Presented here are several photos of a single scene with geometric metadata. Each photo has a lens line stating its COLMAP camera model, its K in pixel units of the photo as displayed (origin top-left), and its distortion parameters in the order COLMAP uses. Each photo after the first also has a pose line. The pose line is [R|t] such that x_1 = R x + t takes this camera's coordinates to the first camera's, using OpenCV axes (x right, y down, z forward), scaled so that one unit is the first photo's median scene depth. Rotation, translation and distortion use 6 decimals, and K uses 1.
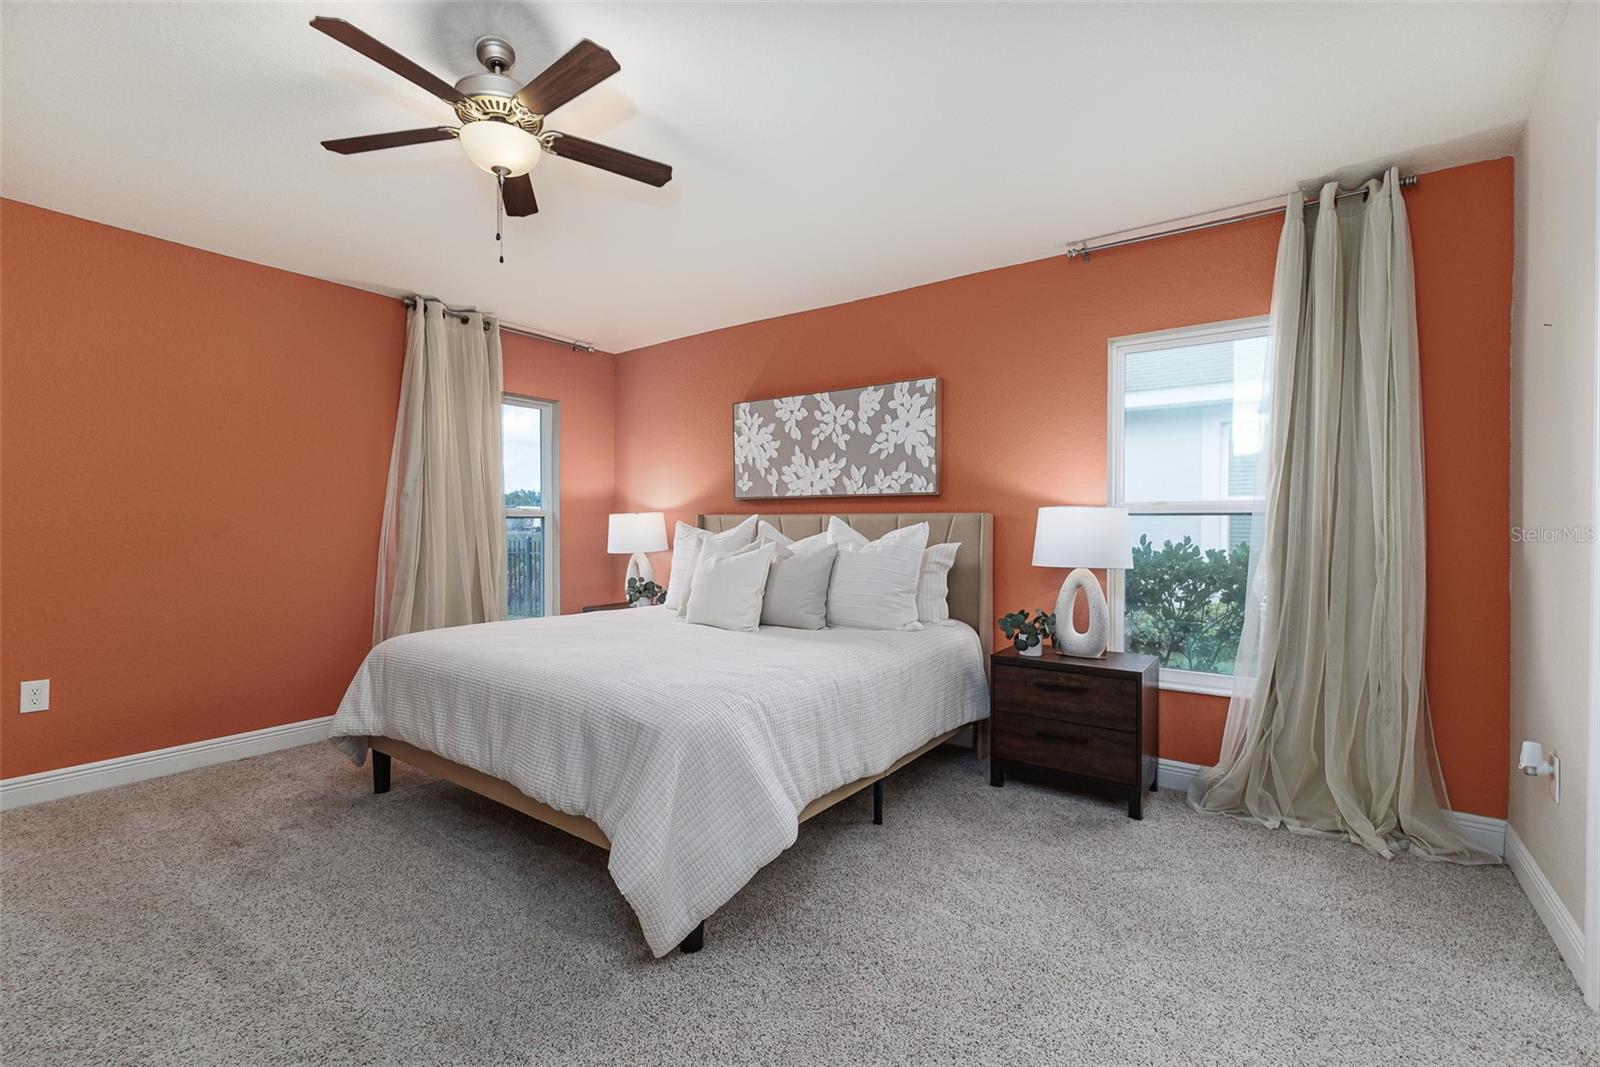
lens RADIAL K [[697.1, 0, 803.2], [0, 697.1, 529.7], [0, 0, 1]] dist [0.010578, -0.000190]
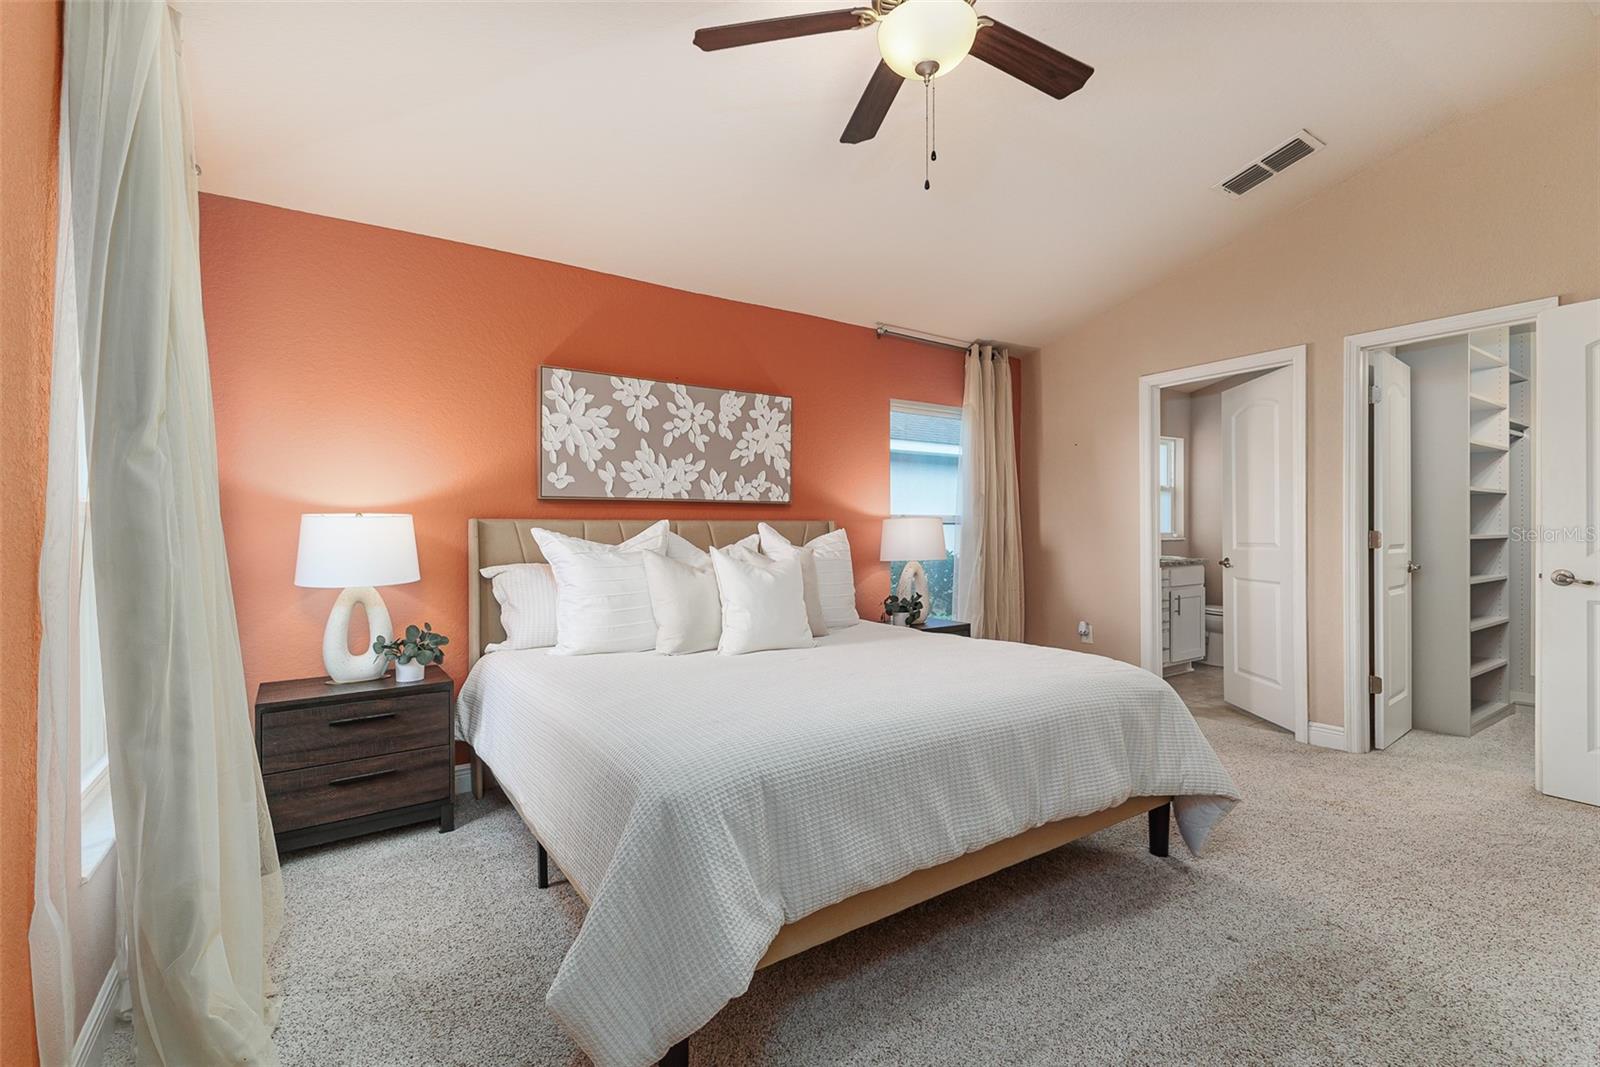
lens RADIAL K [[697.1, 0, 800.2], [0, 697.1, 527.5], [0, 0, 1]] dist [0.010578, -0.000190]
pose [[0.340370, 0.003400, 0.940286, -0.751838], [0.017446, 0.999798, -0.009931, -0.001735], [-0.940130, 0.019784, 0.340242, 0.551069]]
